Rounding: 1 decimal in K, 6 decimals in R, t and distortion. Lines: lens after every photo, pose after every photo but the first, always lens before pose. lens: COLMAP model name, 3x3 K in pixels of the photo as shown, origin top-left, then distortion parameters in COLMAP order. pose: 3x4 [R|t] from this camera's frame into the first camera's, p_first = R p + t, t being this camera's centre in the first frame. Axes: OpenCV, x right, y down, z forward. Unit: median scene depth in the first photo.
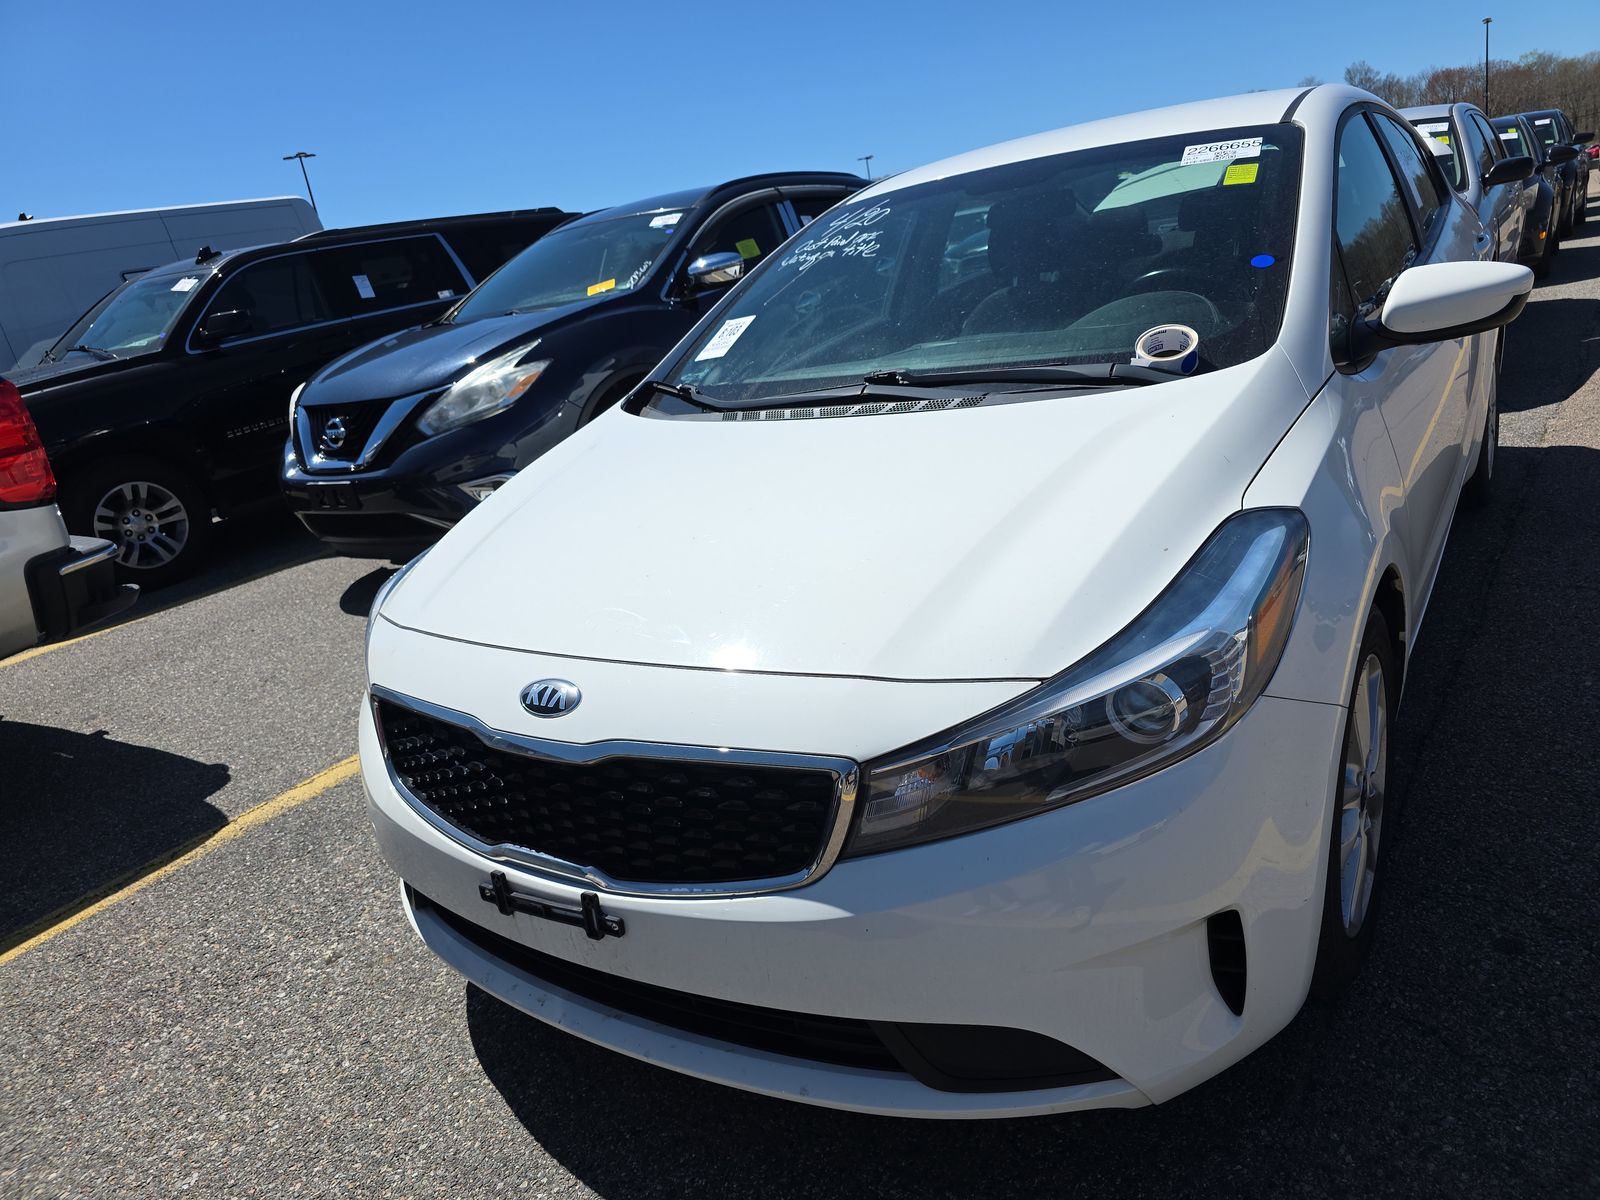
lens RADIAL K [[1036.0, 0, 780.4], [0, 1036.0, 593.9], [0, 0, 1]] dist [0.059983, -0.045582]
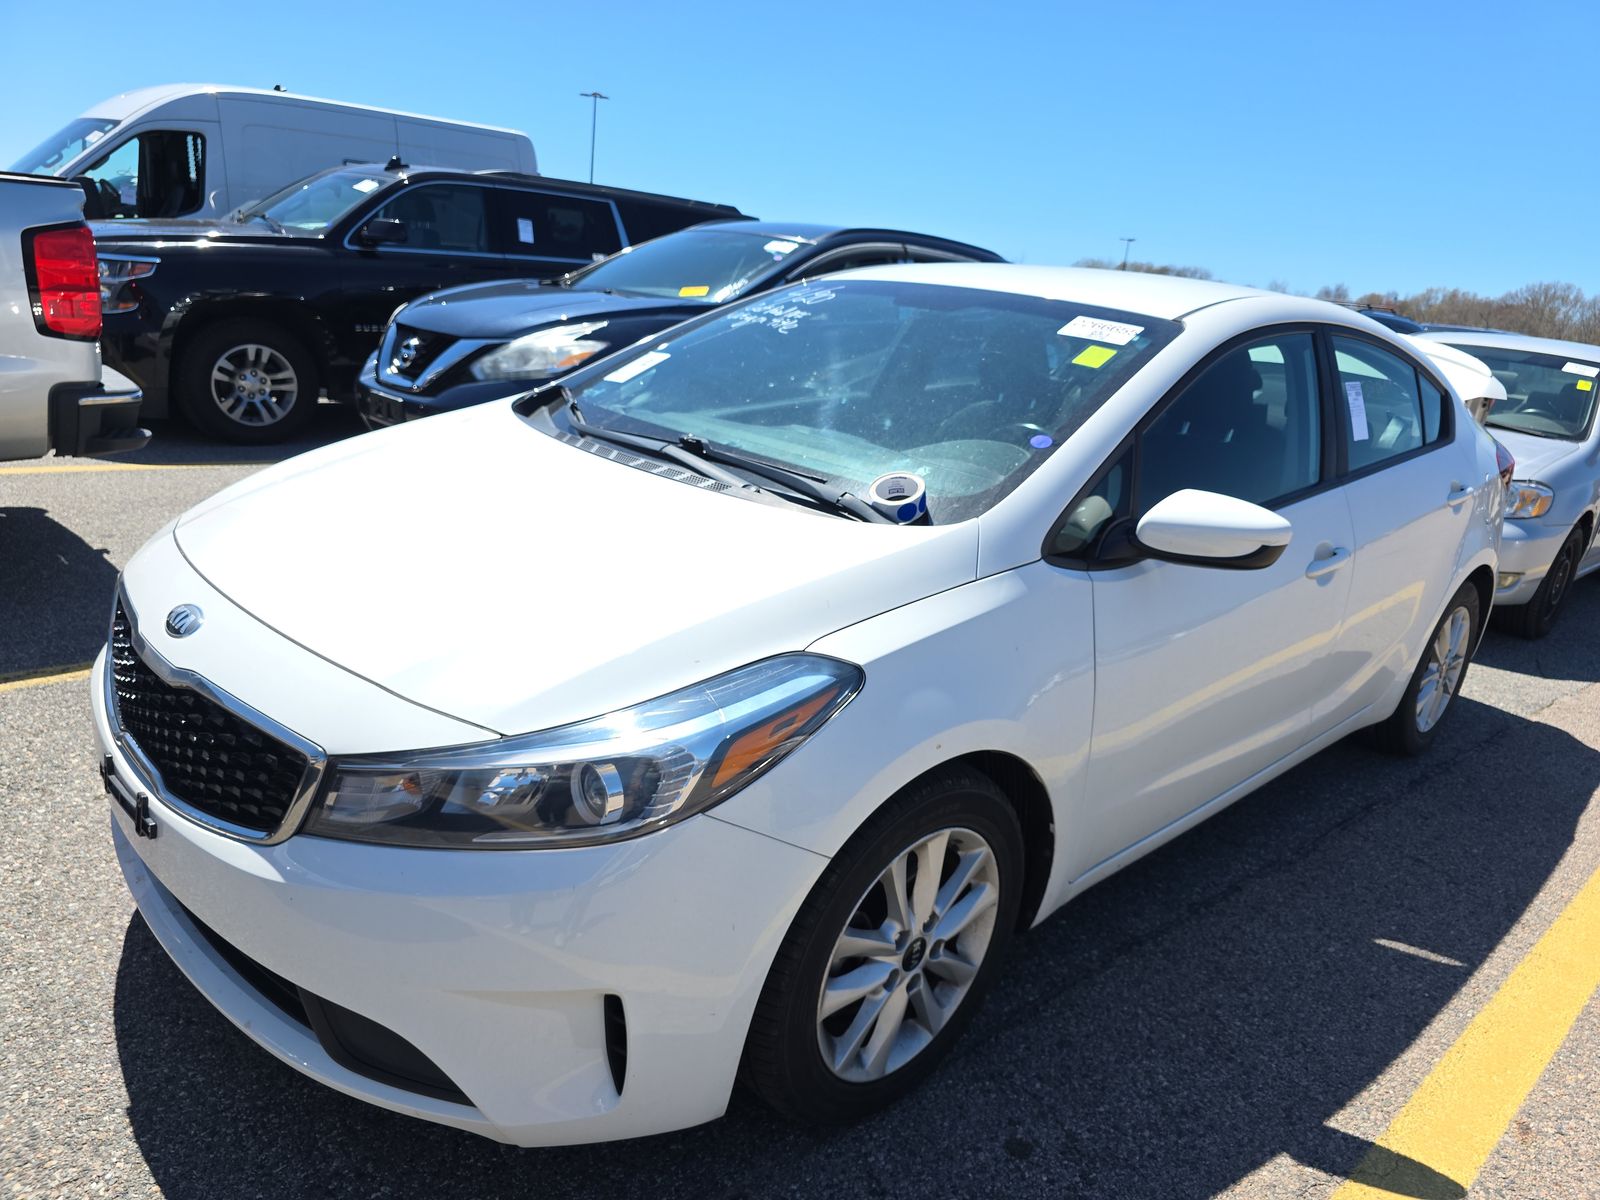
lens RADIAL K [[1036.0, 0, 780.4], [0, 1036.0, 593.9], [0, 0, 1]] dist [0.059983, -0.045582]
pose [[0.945135, 0.304011, -0.119567, 0.149334], [-0.306246, 0.951952, -0.000327, -0.036413], [0.113723, 0.036926, 0.992826, -0.018283]]
